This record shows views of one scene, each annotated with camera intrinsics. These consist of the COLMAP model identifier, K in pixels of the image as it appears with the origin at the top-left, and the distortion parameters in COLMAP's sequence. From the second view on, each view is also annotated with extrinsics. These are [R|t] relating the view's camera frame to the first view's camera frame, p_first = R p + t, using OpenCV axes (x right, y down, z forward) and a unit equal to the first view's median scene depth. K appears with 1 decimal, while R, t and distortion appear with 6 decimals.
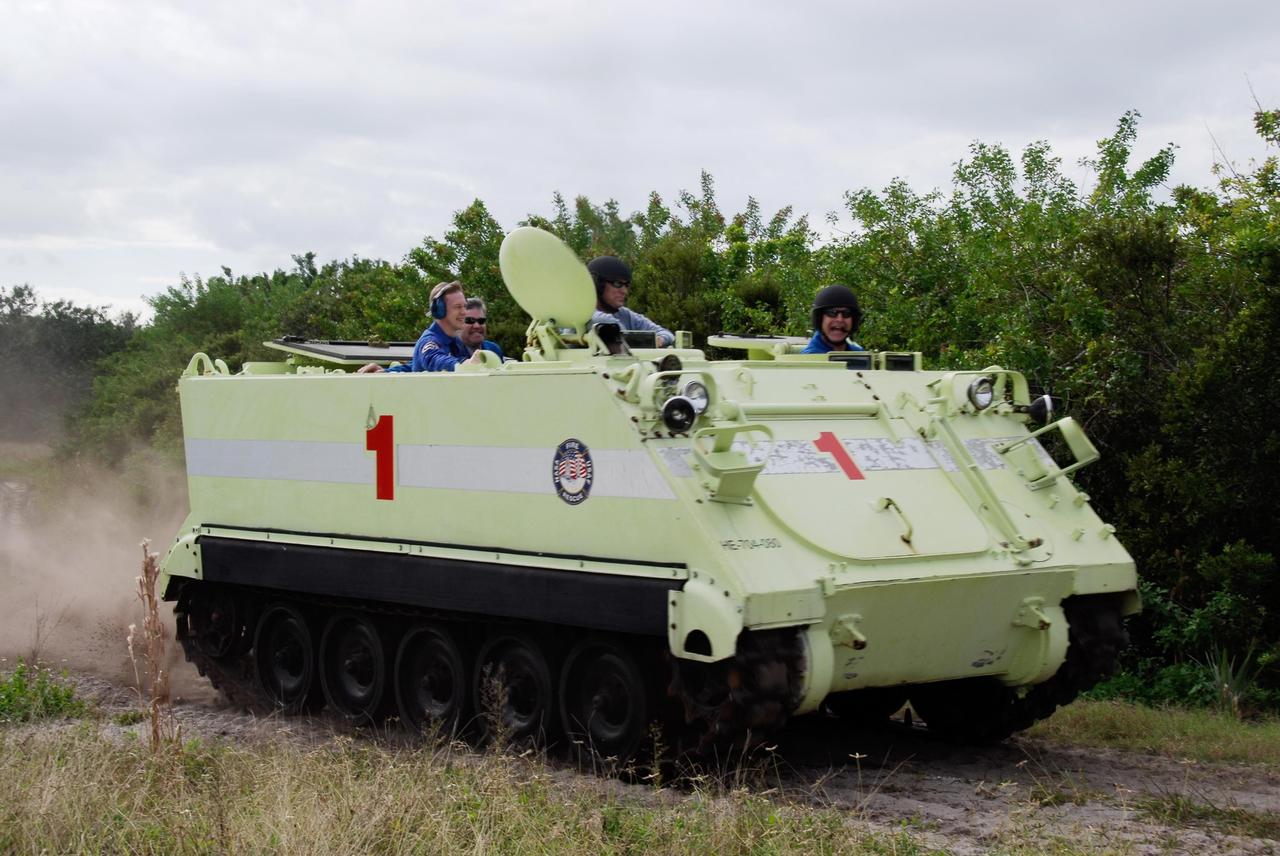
lens RADIAL K [[1953.6, 0, 596.5], [0, 1953.6, 428.3], [0, 0, 1]] dist [0.029808, 0.057991]
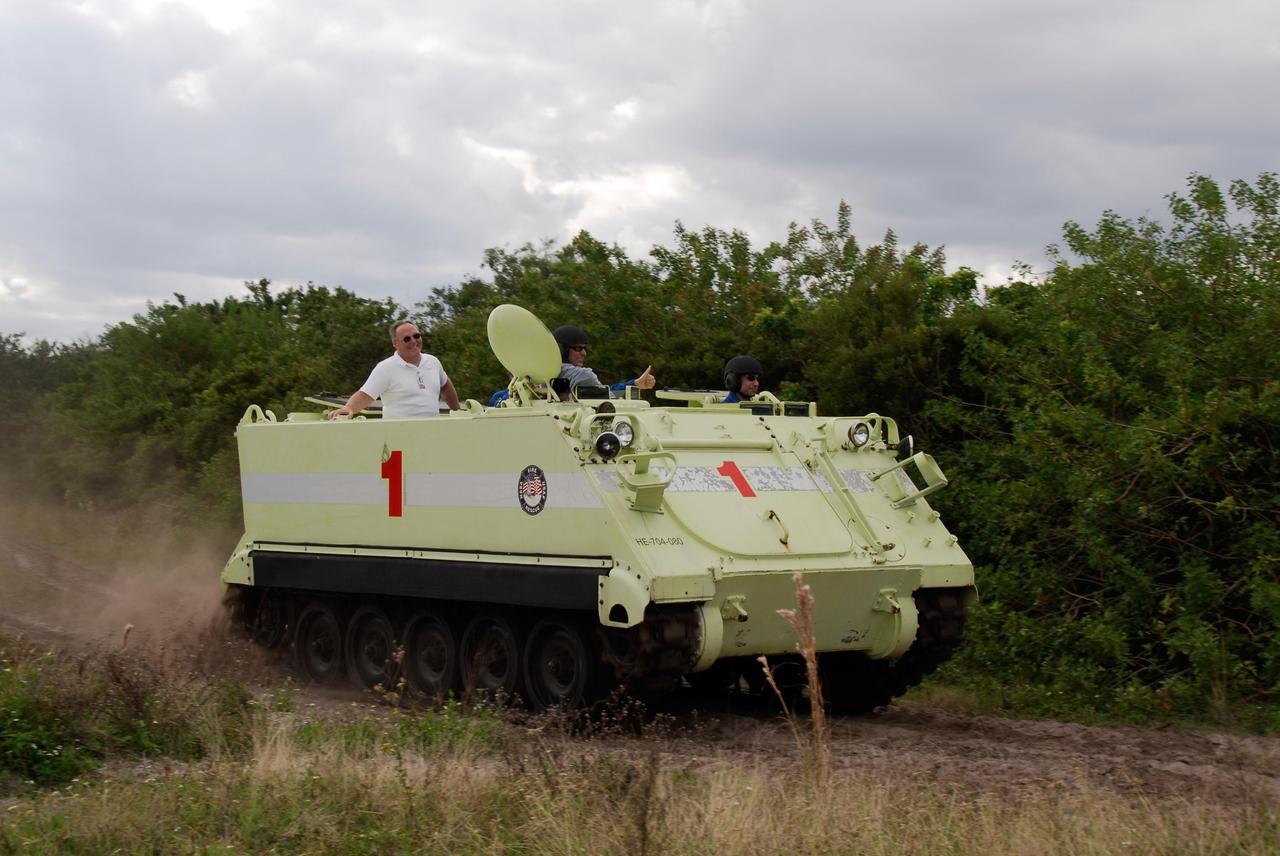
lens RADIAL K [[1953.6, 0, 596.5], [0, 1953.6, 428.3], [0, 0, 1]] dist [0.029808, 0.057991]
pose [[0.999605, 0.001037, -0.028069, 0.064668], [-0.002050, 0.999346, -0.036098, 0.026633], [0.028014, 0.036141, 0.998954, -0.303916]]
